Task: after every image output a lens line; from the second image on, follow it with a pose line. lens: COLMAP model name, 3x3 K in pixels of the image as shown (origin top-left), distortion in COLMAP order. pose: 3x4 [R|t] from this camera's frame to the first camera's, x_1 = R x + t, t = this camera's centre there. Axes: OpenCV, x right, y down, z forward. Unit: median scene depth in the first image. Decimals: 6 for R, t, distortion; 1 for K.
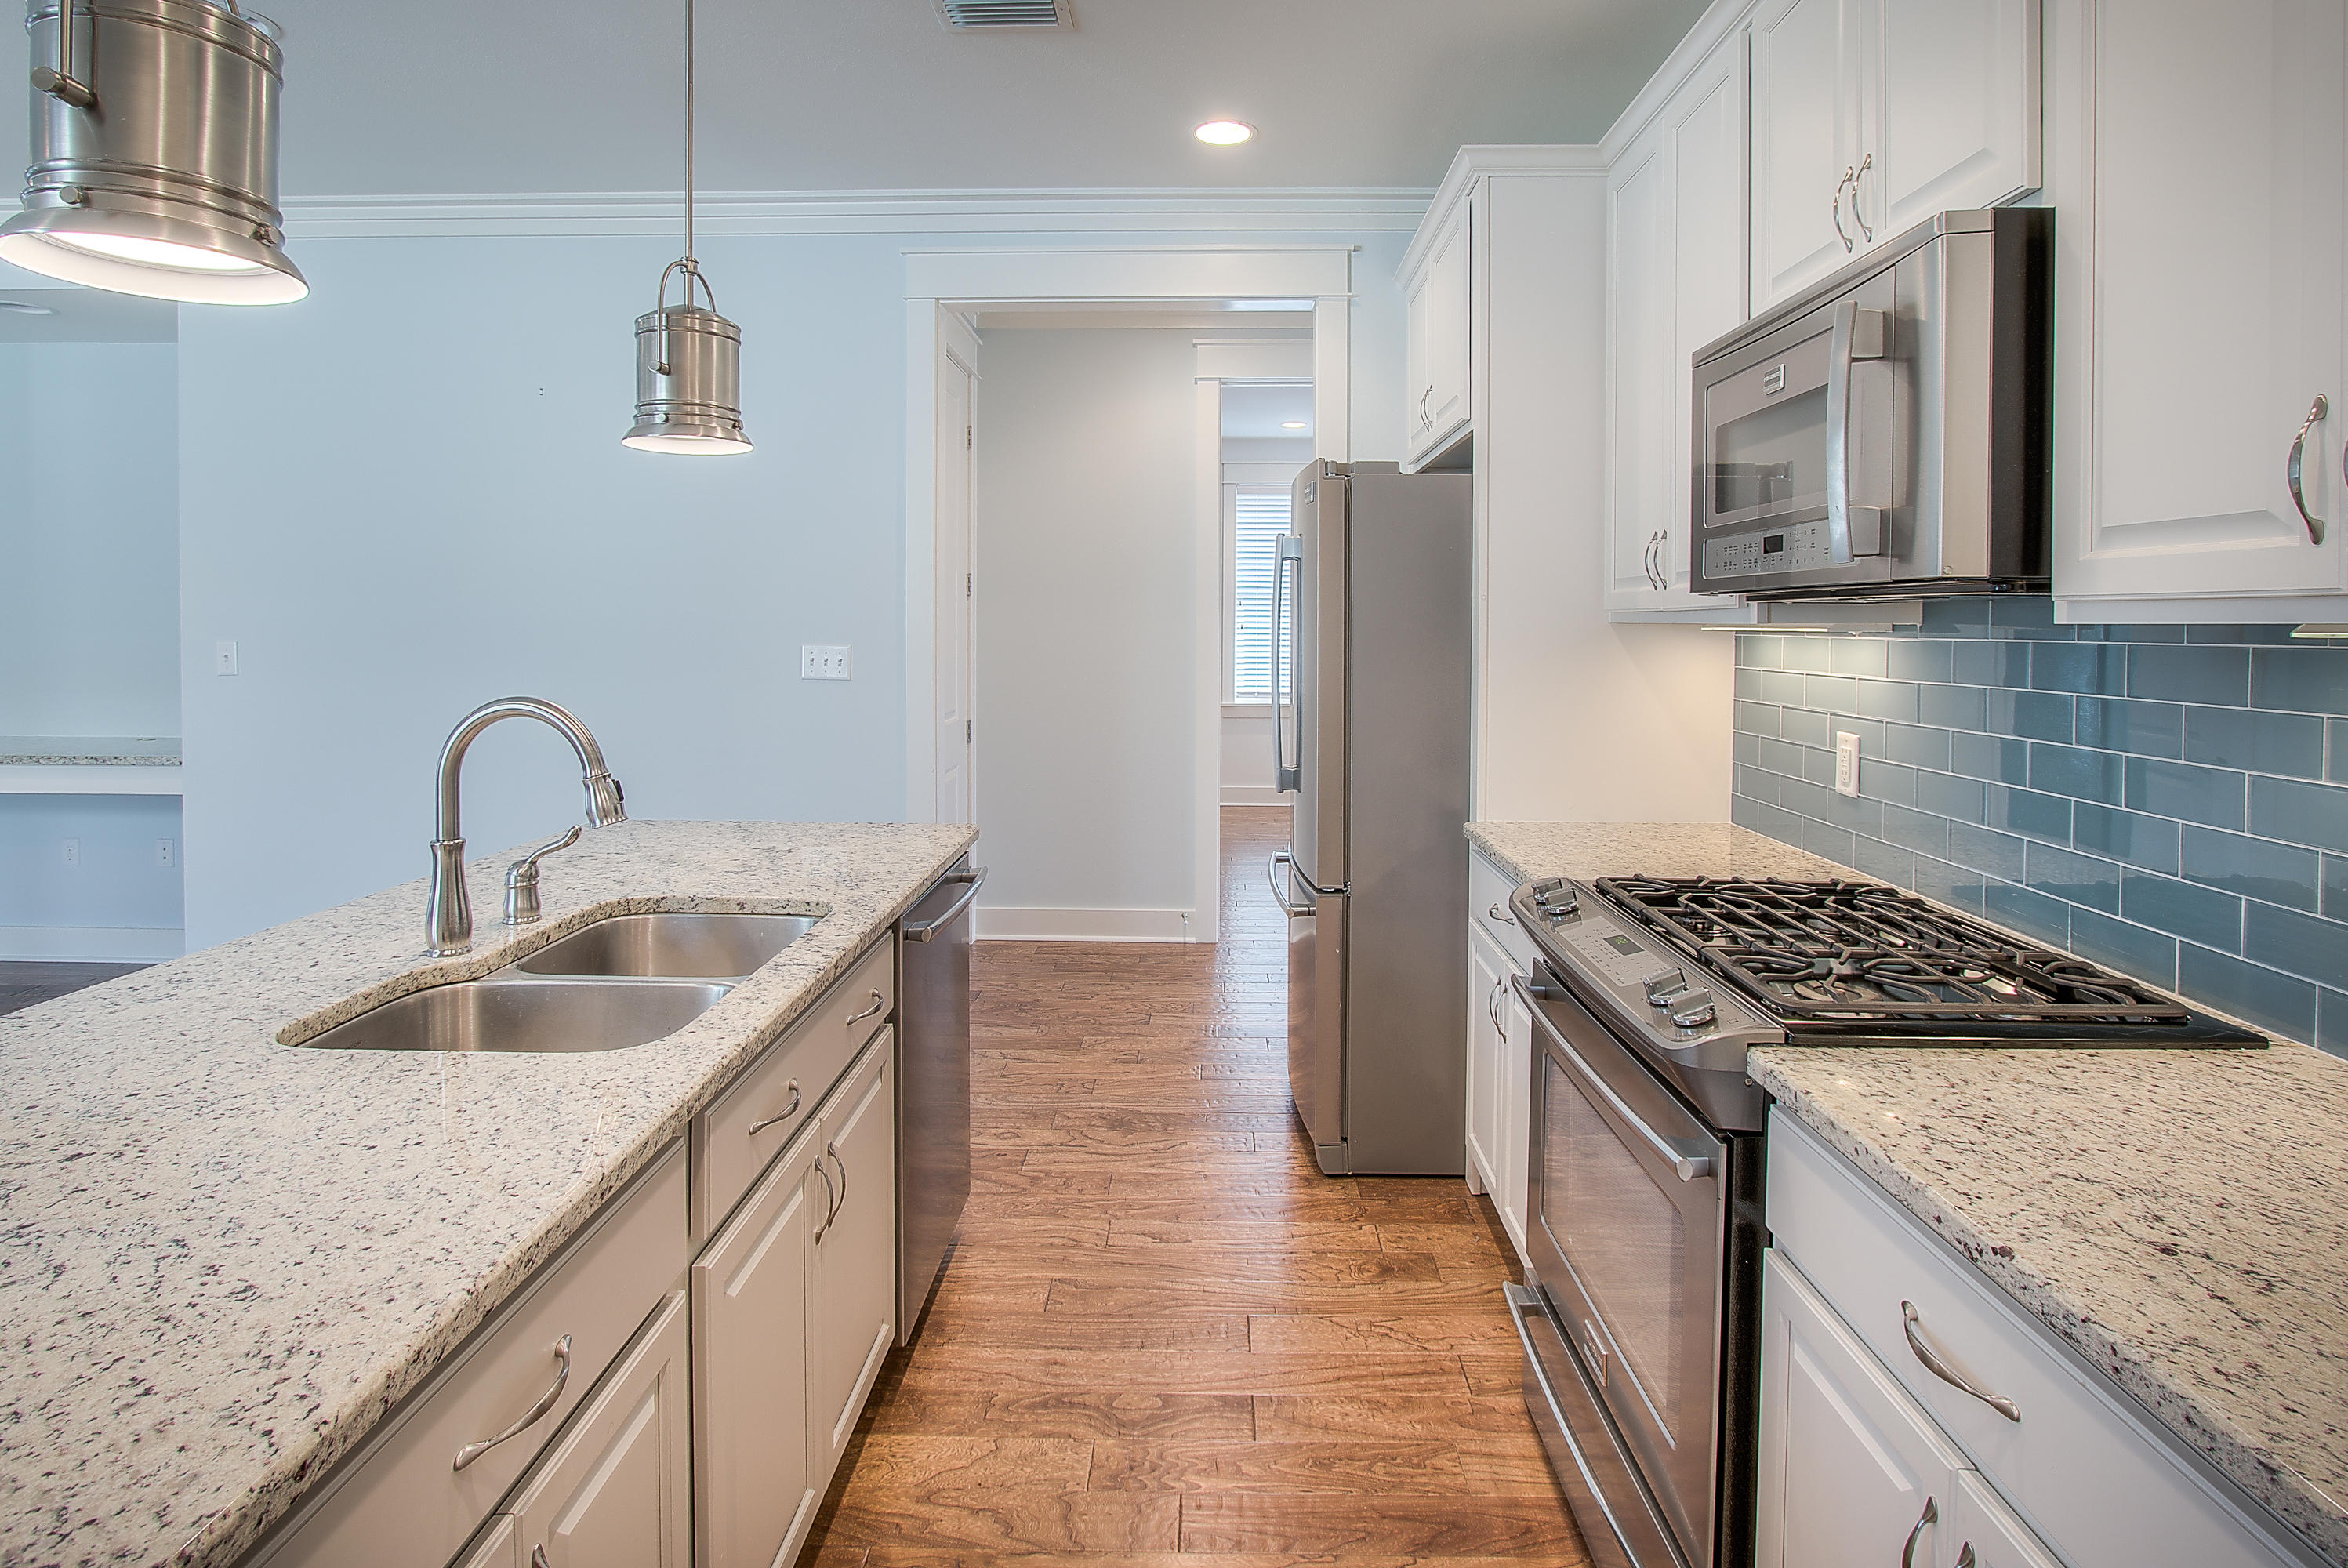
lens RADIAL K [[1259.5, 0, 1125.5], [0, 1259.5, 651.0], [0, 0, 1]] dist [-0.019484, 0.000931]
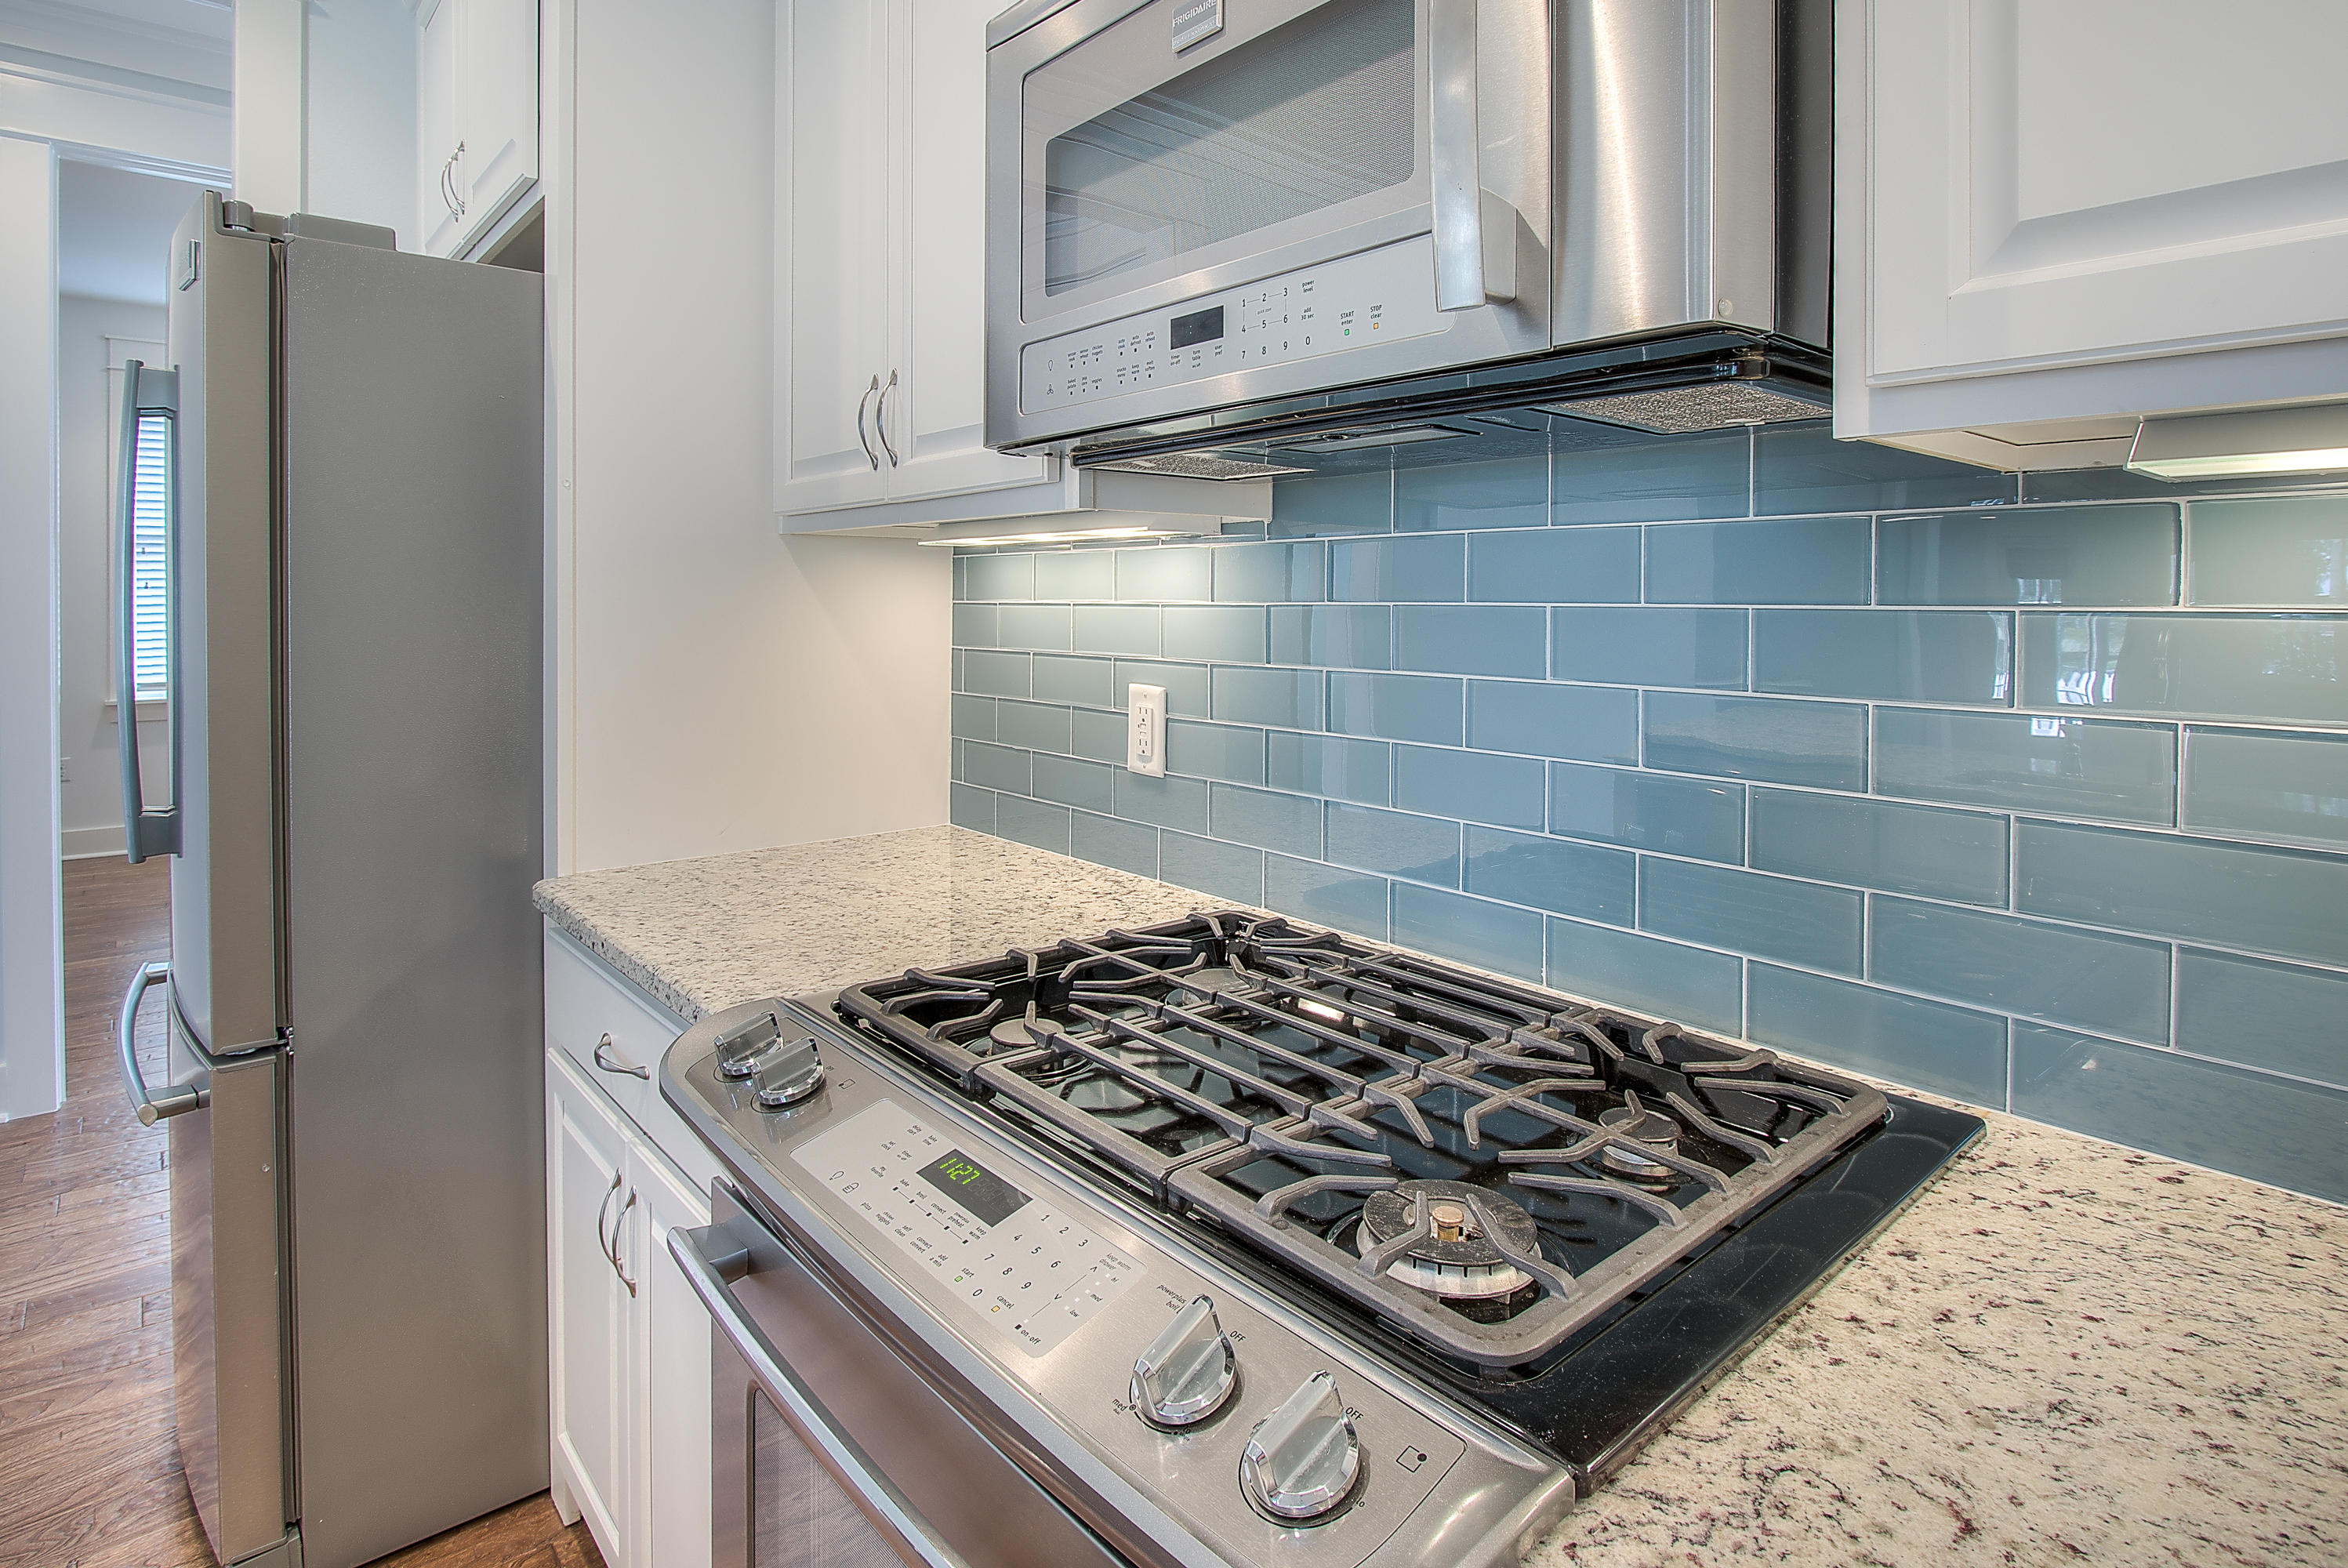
lens RADIAL K [[1259.5, 0, 1248.2], [0, 1259.5, 604.2], [0, 0, 1]] dist [-0.019484, 0.000931]
pose [[0.699444, -0.004650, 0.714672, 0.116511], [0.015755, 0.999836, -0.008915, 0.027867], [-0.714513, 0.017495, 0.699403, 0.471267]]
